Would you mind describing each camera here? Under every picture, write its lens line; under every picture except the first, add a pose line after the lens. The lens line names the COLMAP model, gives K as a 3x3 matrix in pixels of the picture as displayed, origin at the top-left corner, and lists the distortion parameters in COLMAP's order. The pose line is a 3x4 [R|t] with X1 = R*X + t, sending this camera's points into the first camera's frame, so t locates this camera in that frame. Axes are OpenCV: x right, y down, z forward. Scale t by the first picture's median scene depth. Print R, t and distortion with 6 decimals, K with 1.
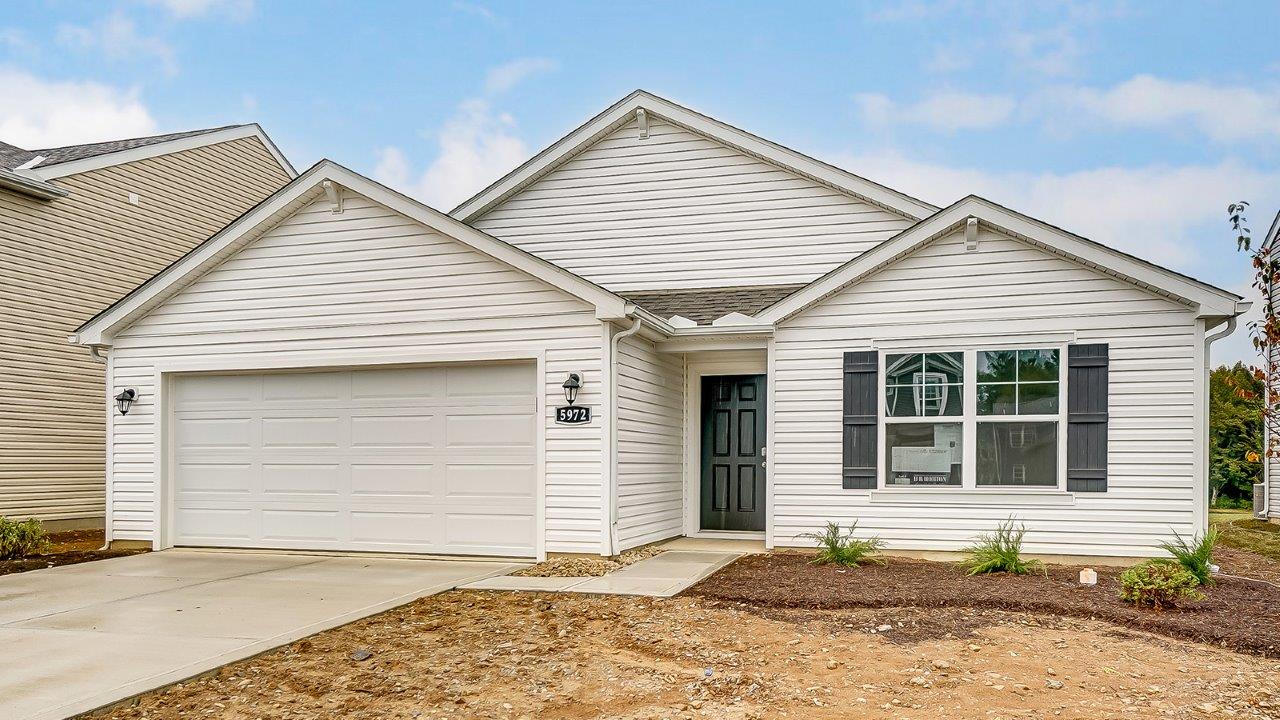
lens RADIAL K [[610.8, 0, 639.9], [0, 610.8, 294.8], [0, 0, 1]] dist [0.004036, 0.000613]
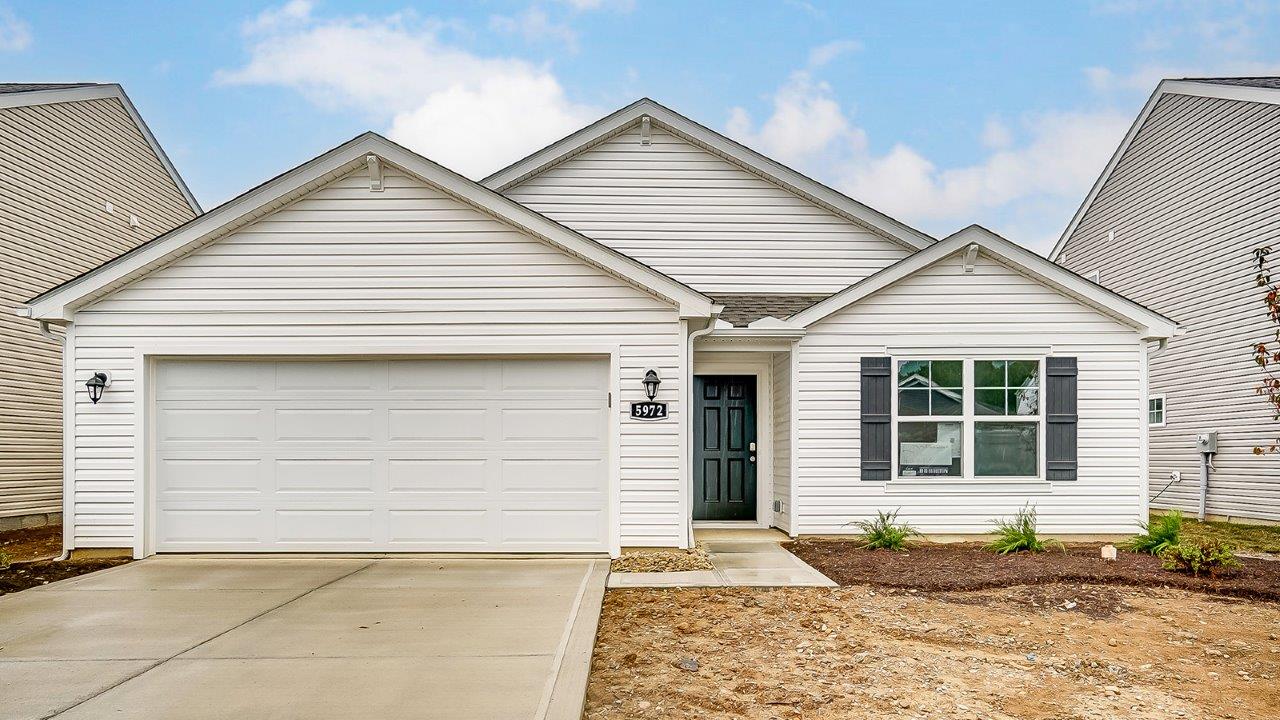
lens RADIAL K [[576.2, 0, 629.4], [0, 576.2, 298.5], [0, 0, 1]] dist [-0.000715, 0.000790]
pose [[0.978432, 0.052530, 0.199779, -0.310336], [-0.052709, 0.998600, -0.004427, 0.015475], [-0.199732, -0.006199, 0.979831, 0.065407]]
